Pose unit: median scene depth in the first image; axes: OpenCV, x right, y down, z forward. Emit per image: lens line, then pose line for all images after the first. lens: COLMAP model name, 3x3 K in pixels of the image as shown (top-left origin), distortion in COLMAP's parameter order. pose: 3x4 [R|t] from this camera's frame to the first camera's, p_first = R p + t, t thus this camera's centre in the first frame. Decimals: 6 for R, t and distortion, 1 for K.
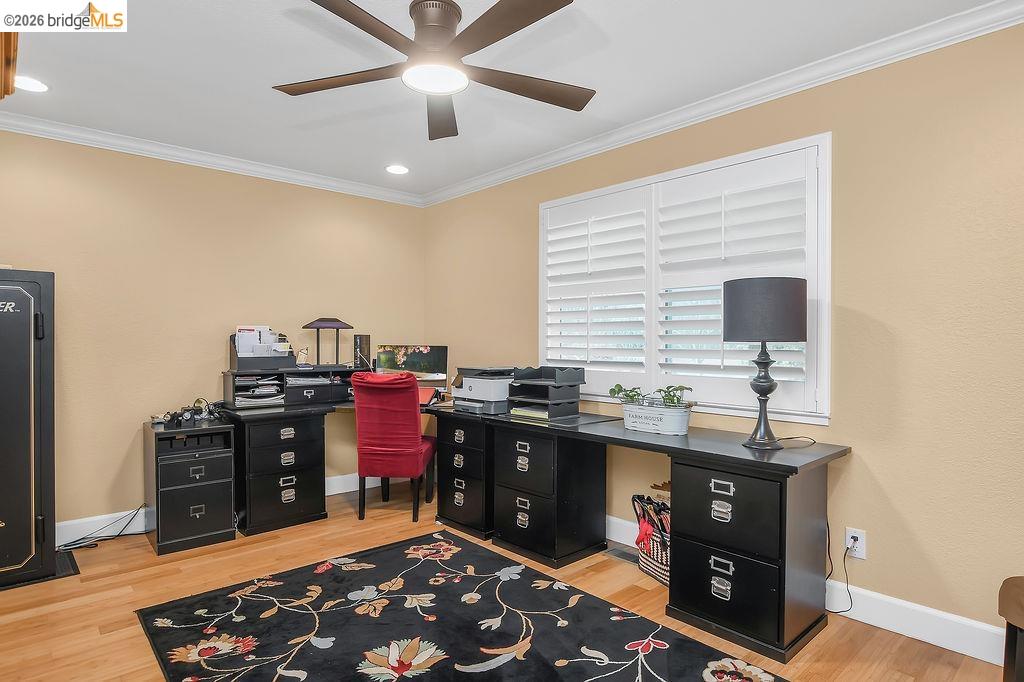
lens RADIAL K [[548.5, 0, 512.8], [0, 548.5, 344.4], [0, 0, 1]] dist [-0.035668, 0.001130]
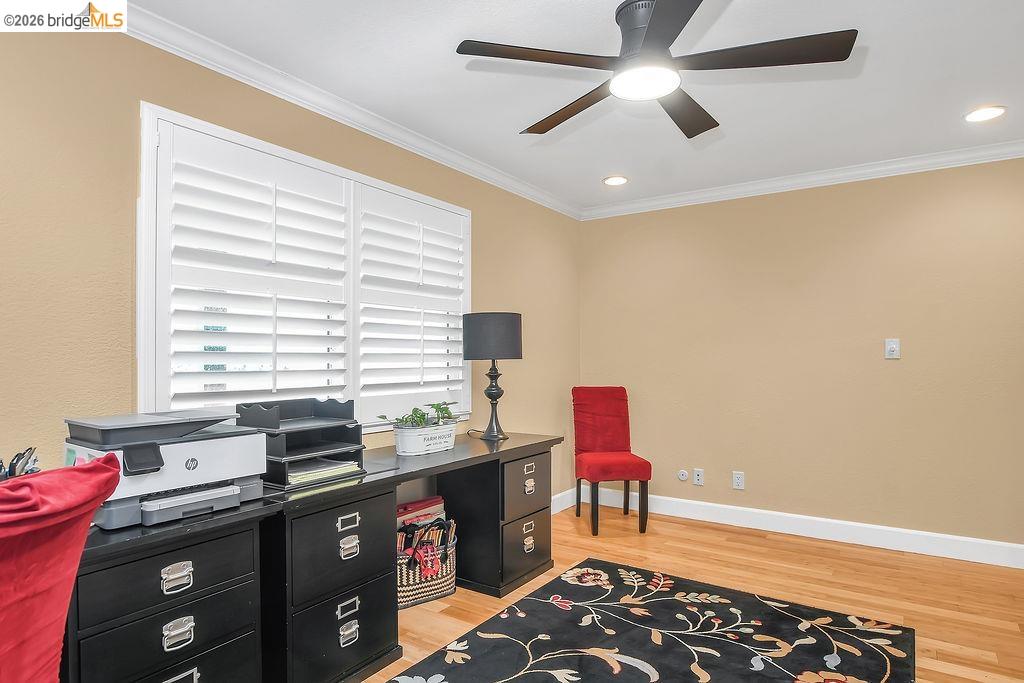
lens RADIAL K [[548.5, 0, 537.5], [0, 548.5, 354.9], [0, 0, 1]] dist [-0.035668, 0.001130]
pose [[-0.231398, 0.003044, 0.972854, -0.803507], [0.008177, 0.999966, -0.001184, -0.012751], [-0.972825, 0.007681, -0.231415, 1.112224]]
